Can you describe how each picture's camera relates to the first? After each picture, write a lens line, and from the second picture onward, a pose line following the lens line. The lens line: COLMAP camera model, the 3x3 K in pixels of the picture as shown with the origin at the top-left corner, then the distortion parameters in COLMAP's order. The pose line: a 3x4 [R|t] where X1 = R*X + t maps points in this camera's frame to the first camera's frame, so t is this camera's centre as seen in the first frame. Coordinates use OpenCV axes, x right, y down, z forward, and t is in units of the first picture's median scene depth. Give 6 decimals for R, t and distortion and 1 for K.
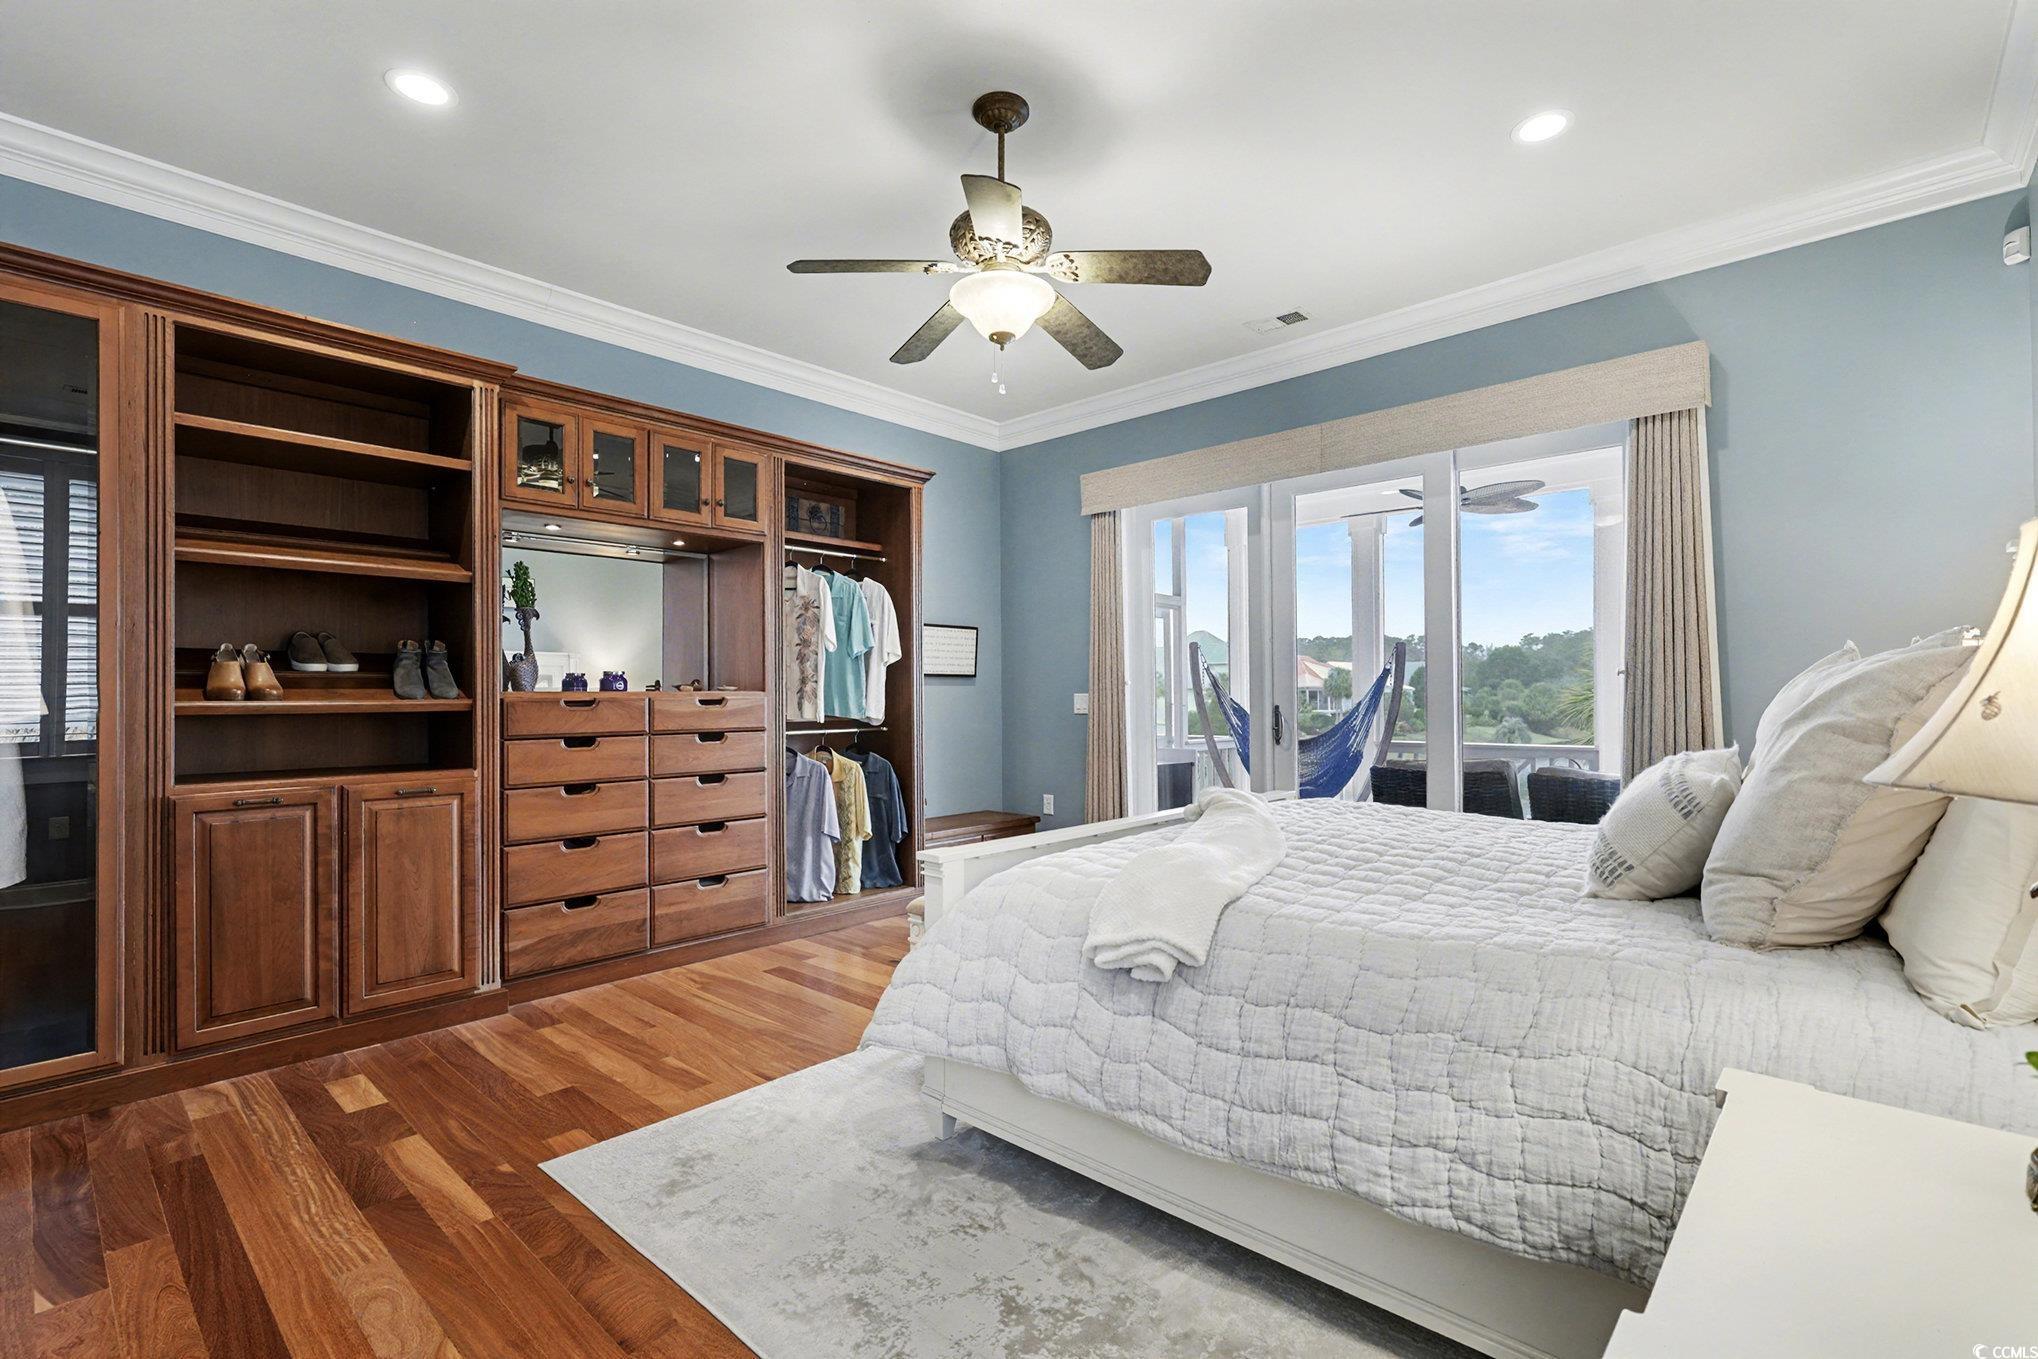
lens RADIAL K [[921.6, 0, 1071.0], [0, 921.6, 689.4], [0, 0, 1]] dist [-0.003493, 0.000757]
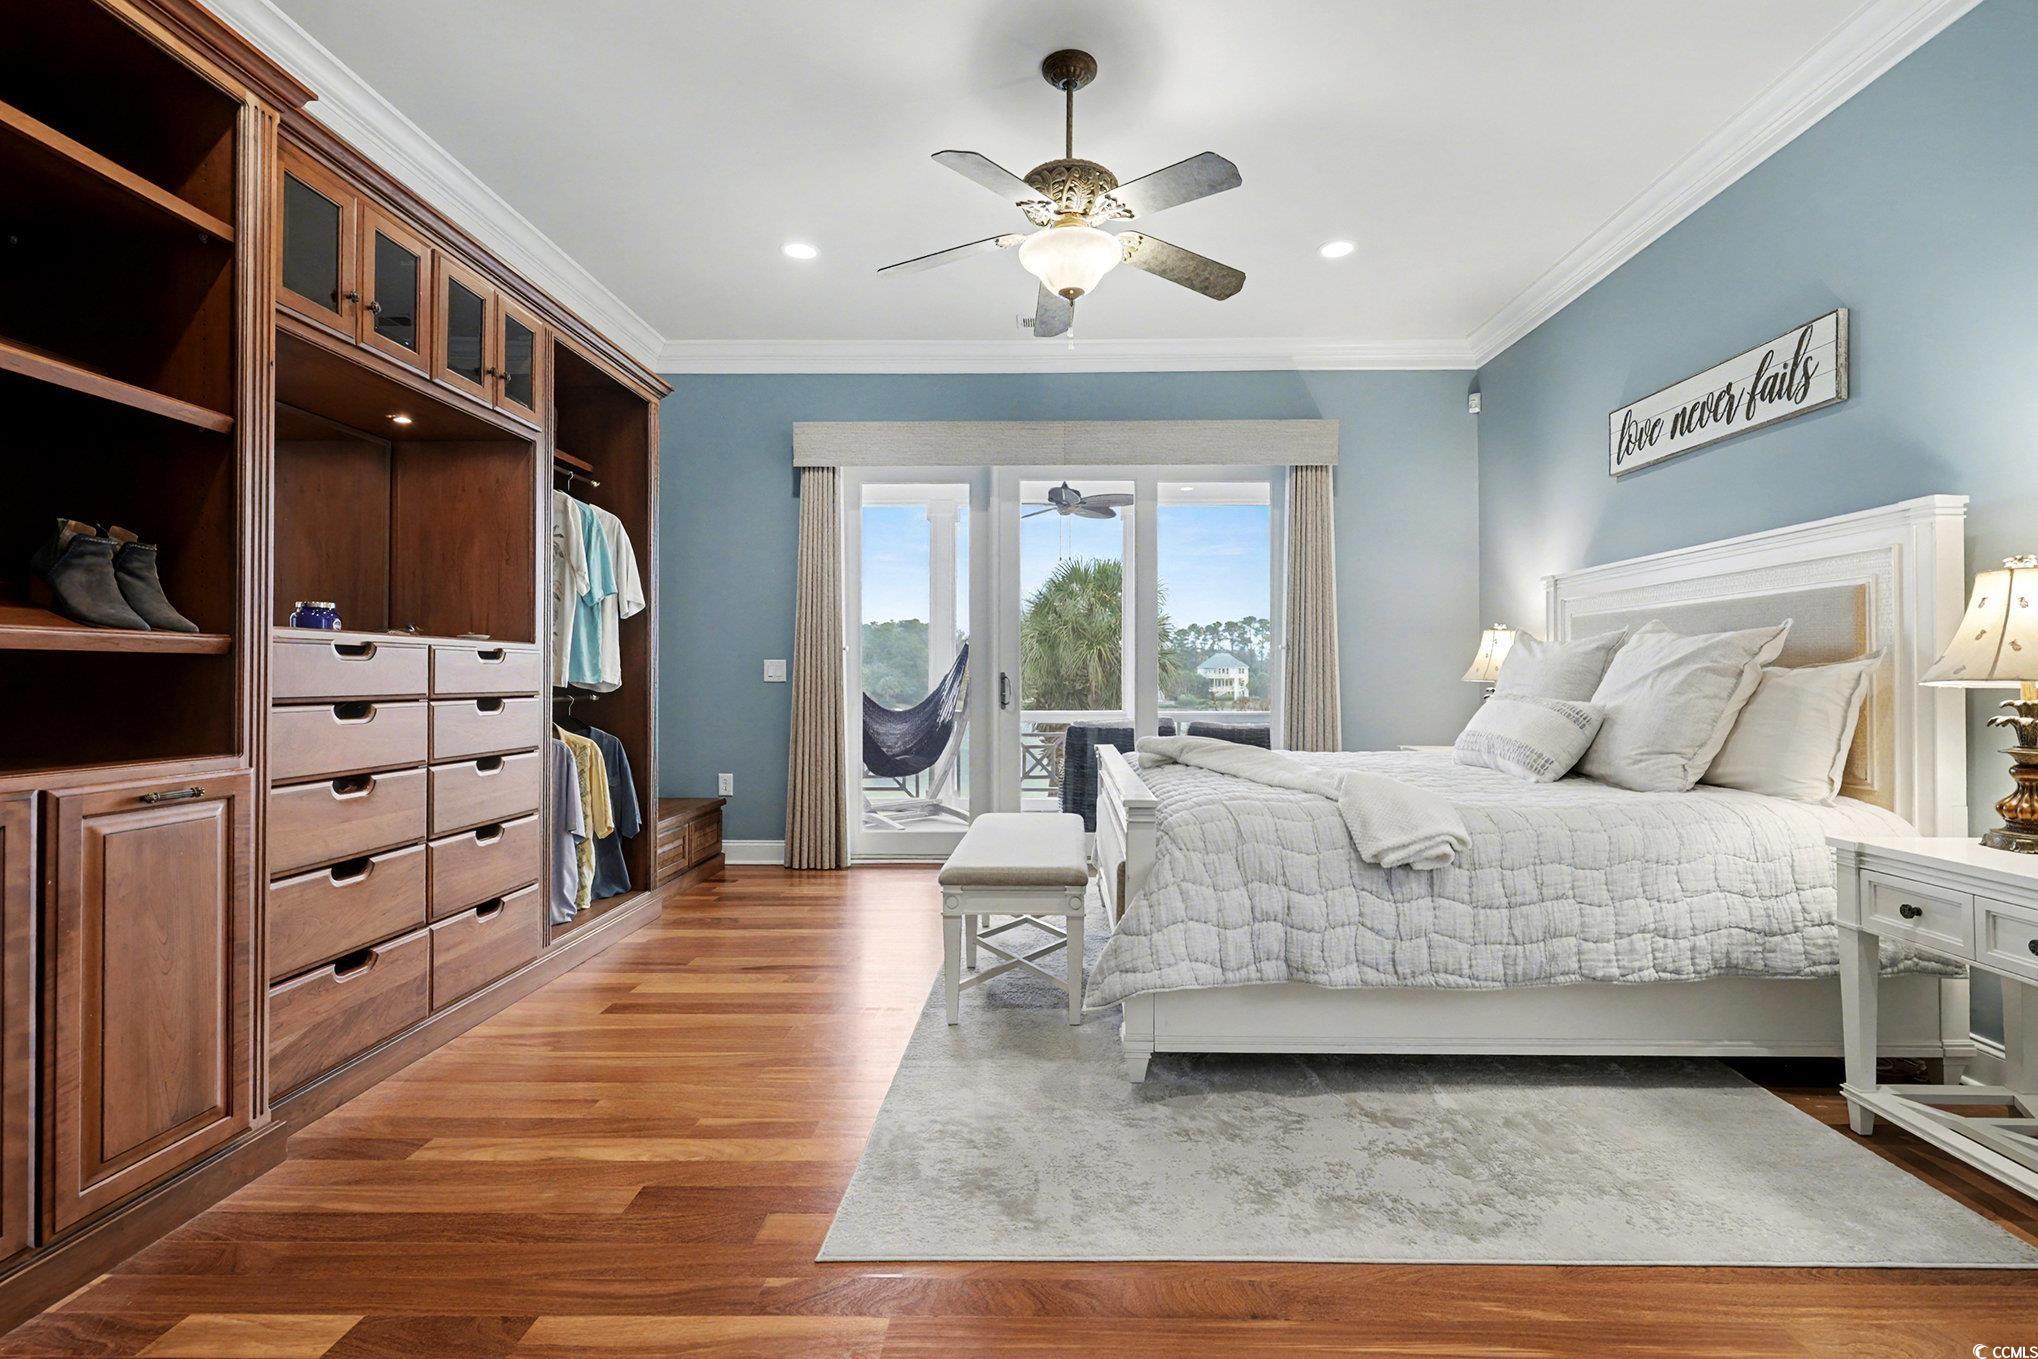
lens RADIAL K [[921.6, 0, 1055.1], [0, 921.6, 668.5], [0, 0, 1]] dist [-0.003493, 0.000757]
pose [[0.751163, 0.013877, 0.659970, -0.692016], [-0.009304, 0.999902, -0.010435, 0.035939], [-0.660051, 0.001698, 0.751219, 0.236797]]
